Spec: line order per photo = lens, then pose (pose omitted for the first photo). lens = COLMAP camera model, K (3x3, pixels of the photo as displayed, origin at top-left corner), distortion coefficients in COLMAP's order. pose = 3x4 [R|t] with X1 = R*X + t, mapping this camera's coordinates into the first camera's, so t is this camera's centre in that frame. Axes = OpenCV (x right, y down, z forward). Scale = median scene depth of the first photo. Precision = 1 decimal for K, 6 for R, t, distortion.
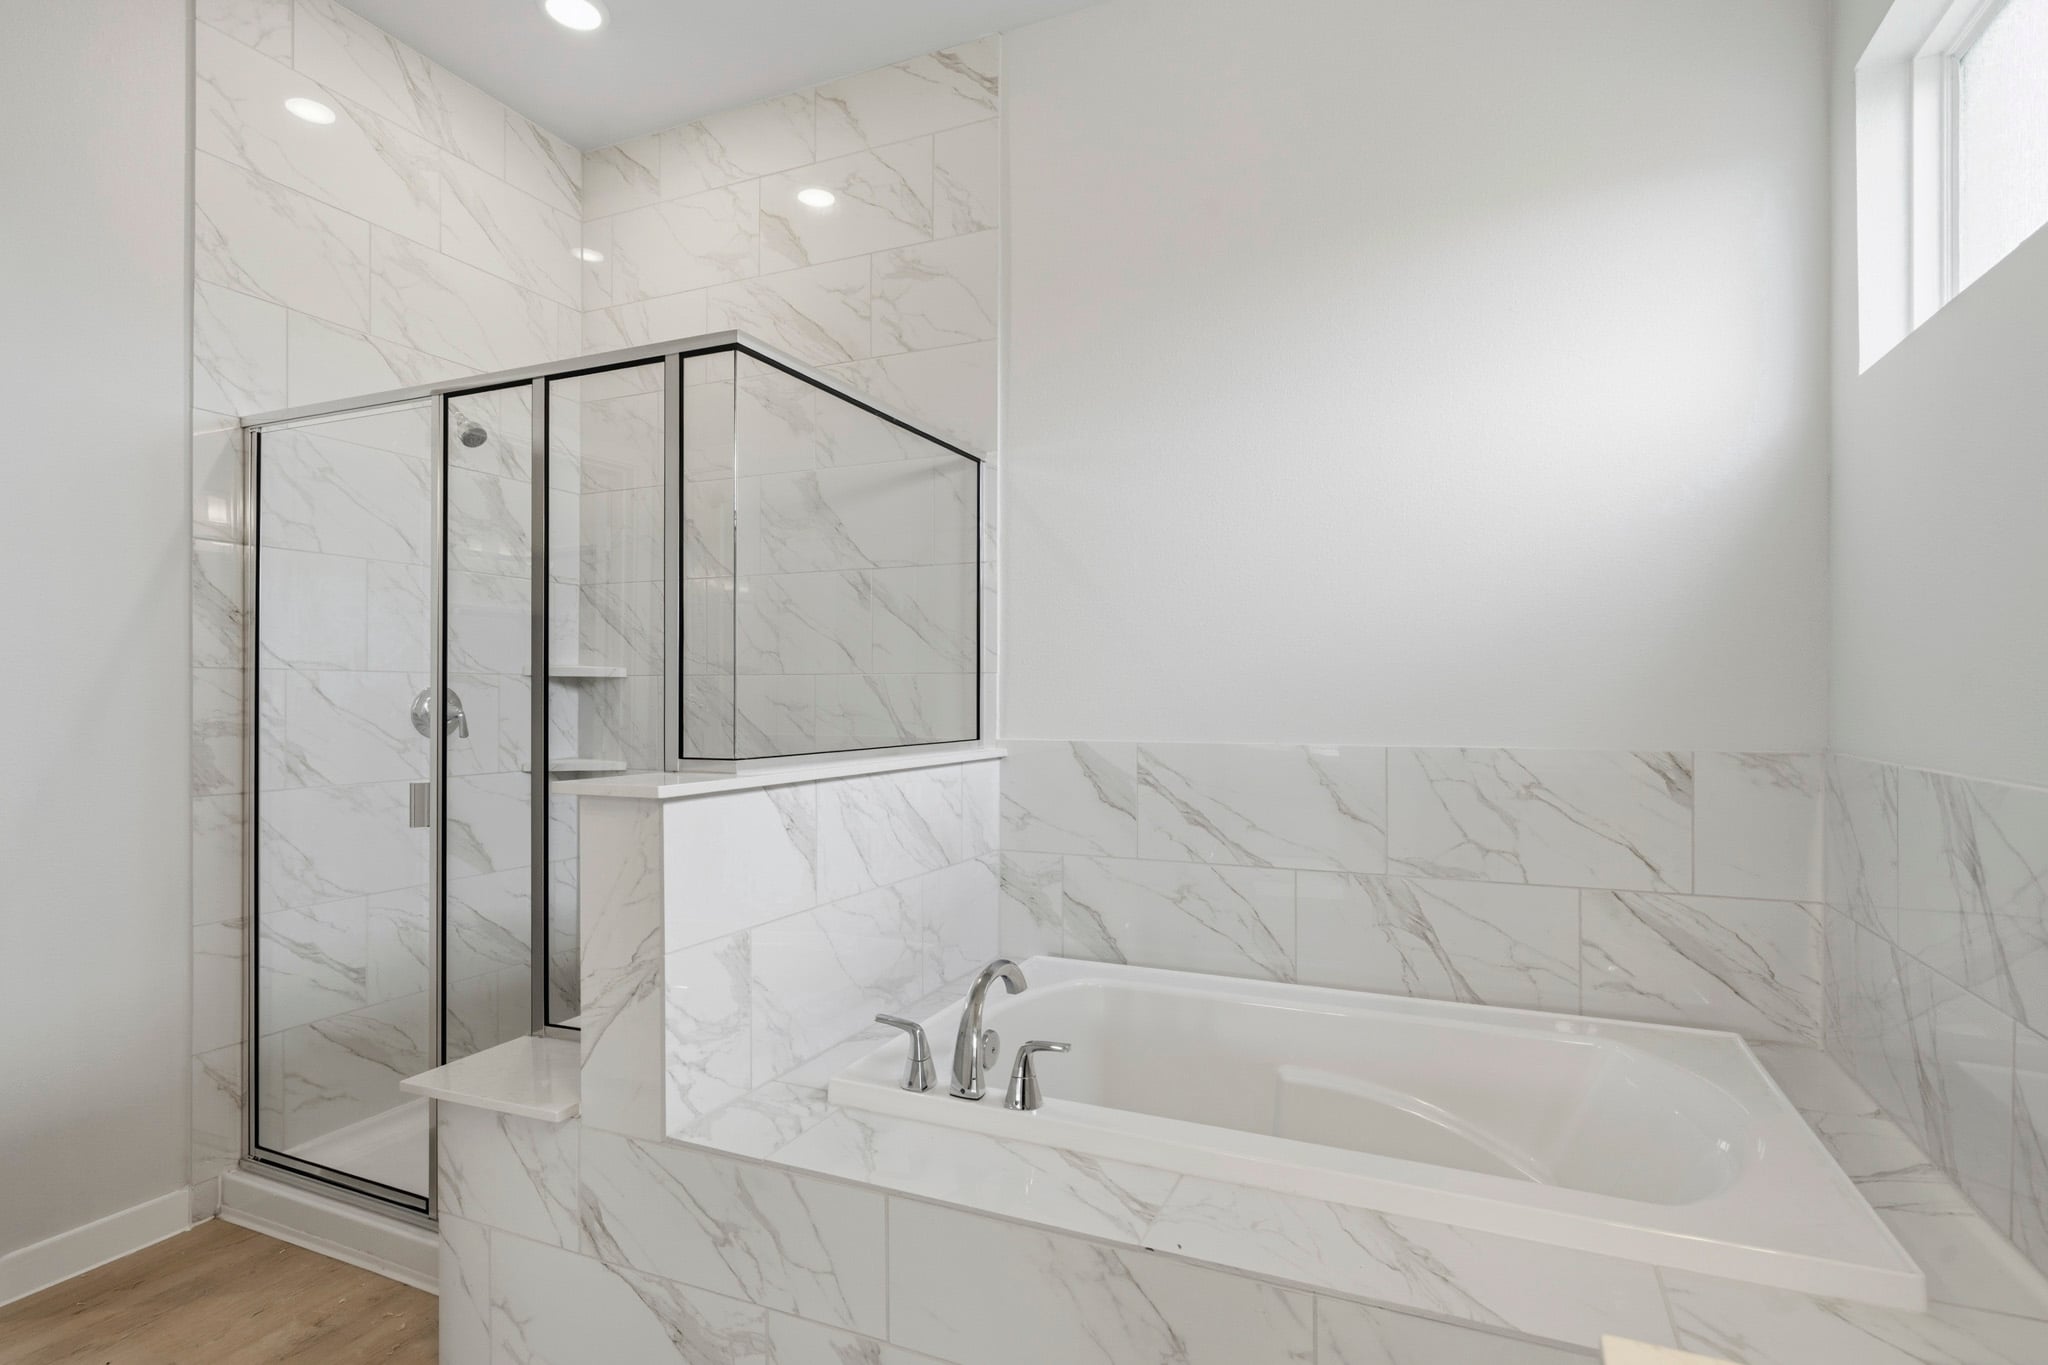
lens RADIAL K [[1003.0, 0, 1036.6], [0, 1003.0, 685.6], [0, 0, 1]] dist [0.003445, 0.000929]
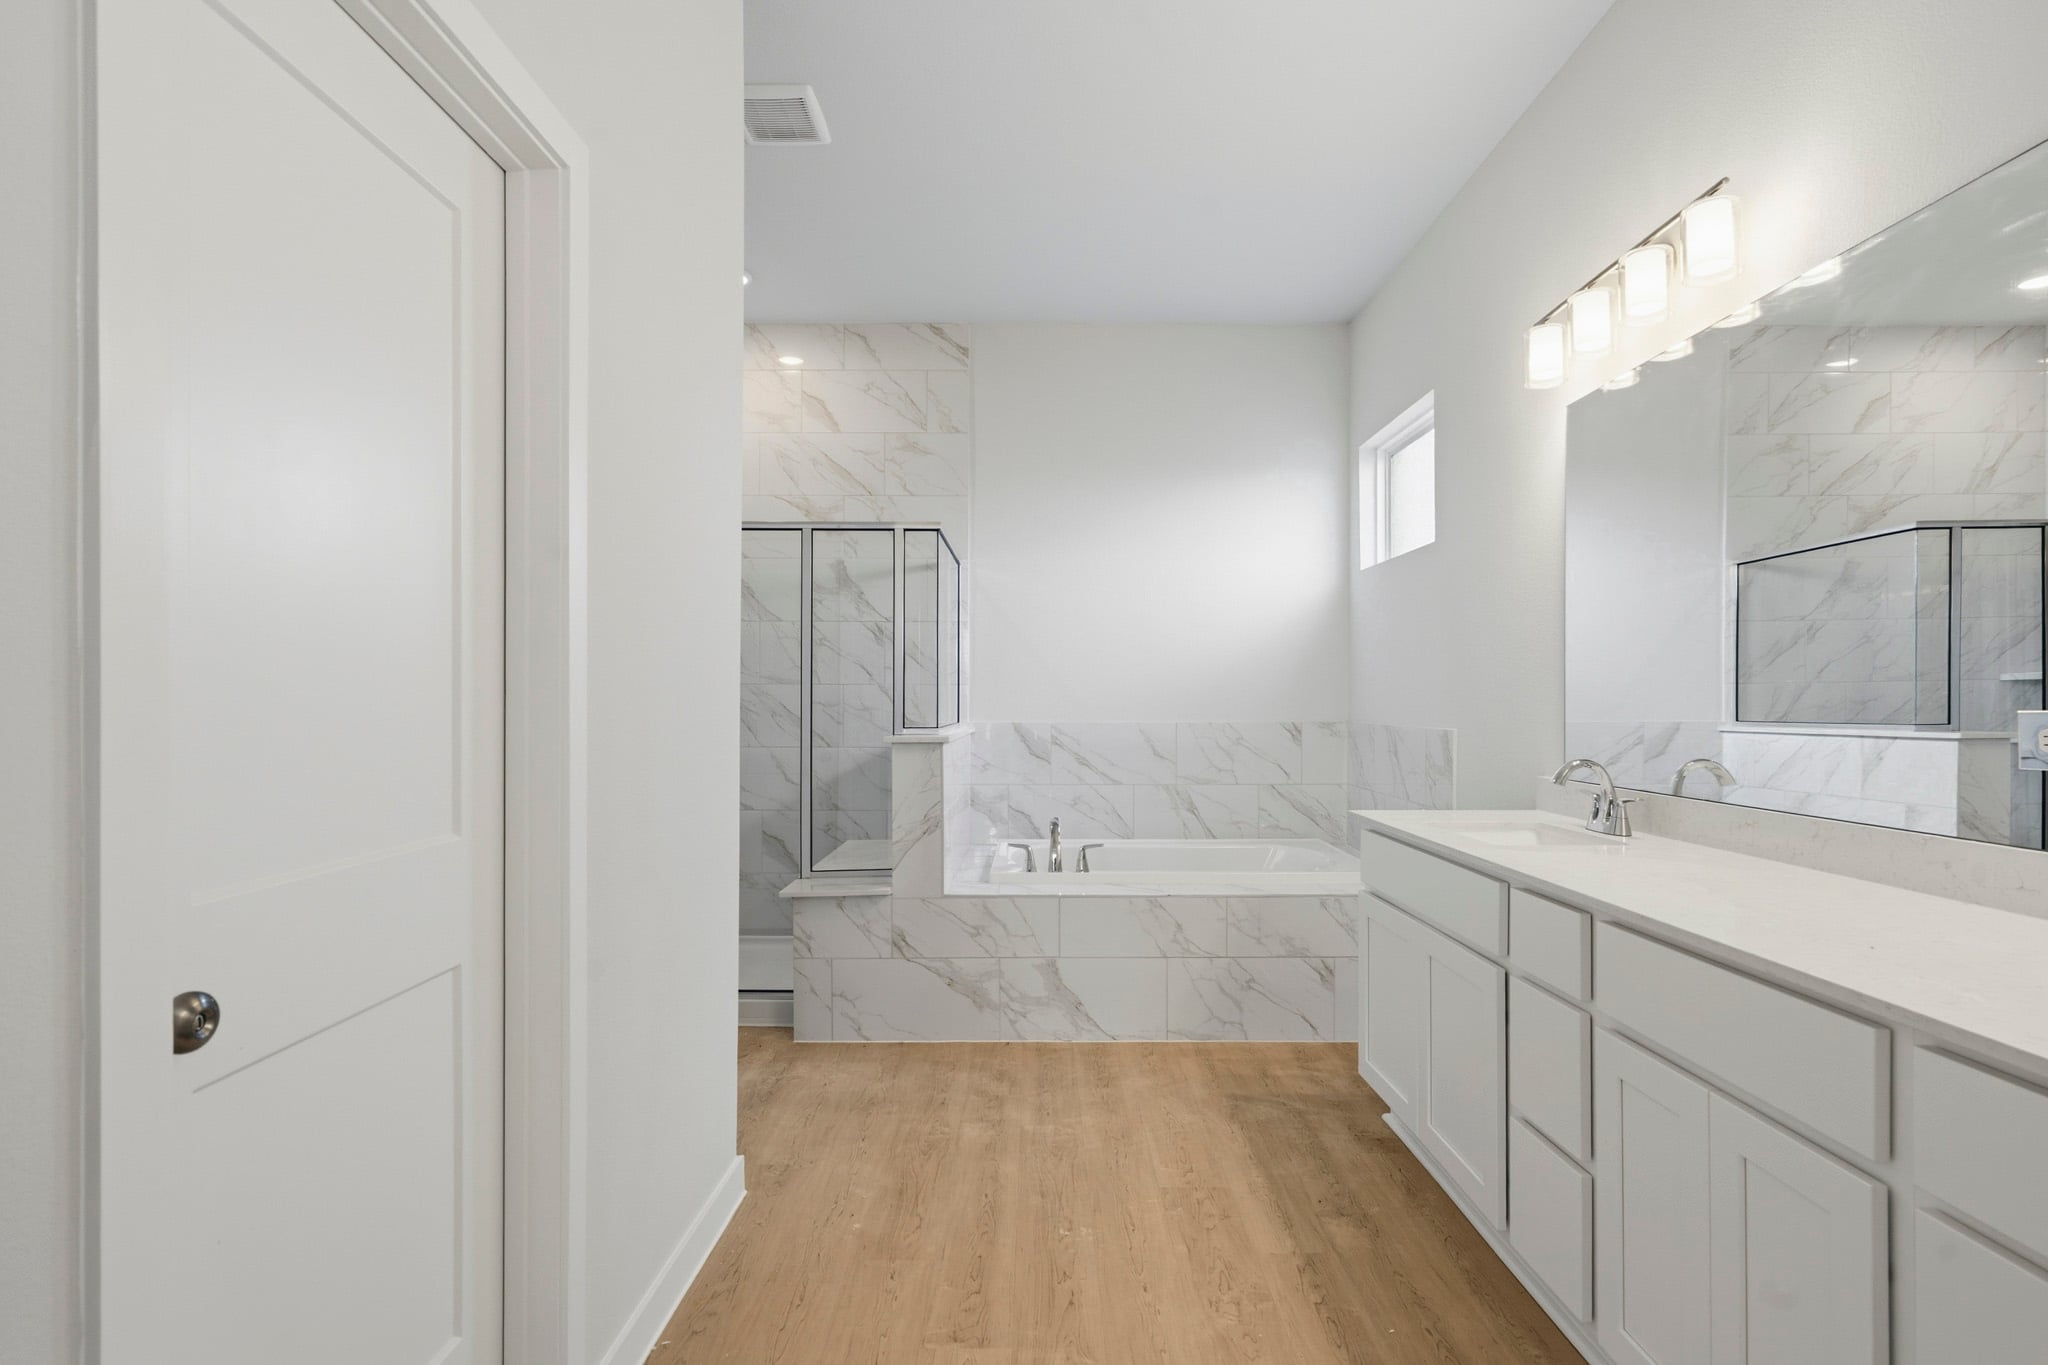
lens RADIAL K [[1003.0, 0, 1036.6], [0, 1003.0, 685.6], [0, 0, 1]] dist [0.003445, 0.000929]
pose [[0.916526, 0.004933, 0.399946, -0.820631], [-0.003135, 0.999982, -0.005149, -0.003798], [-0.399964, 0.003465, 0.916524, -0.862713]]
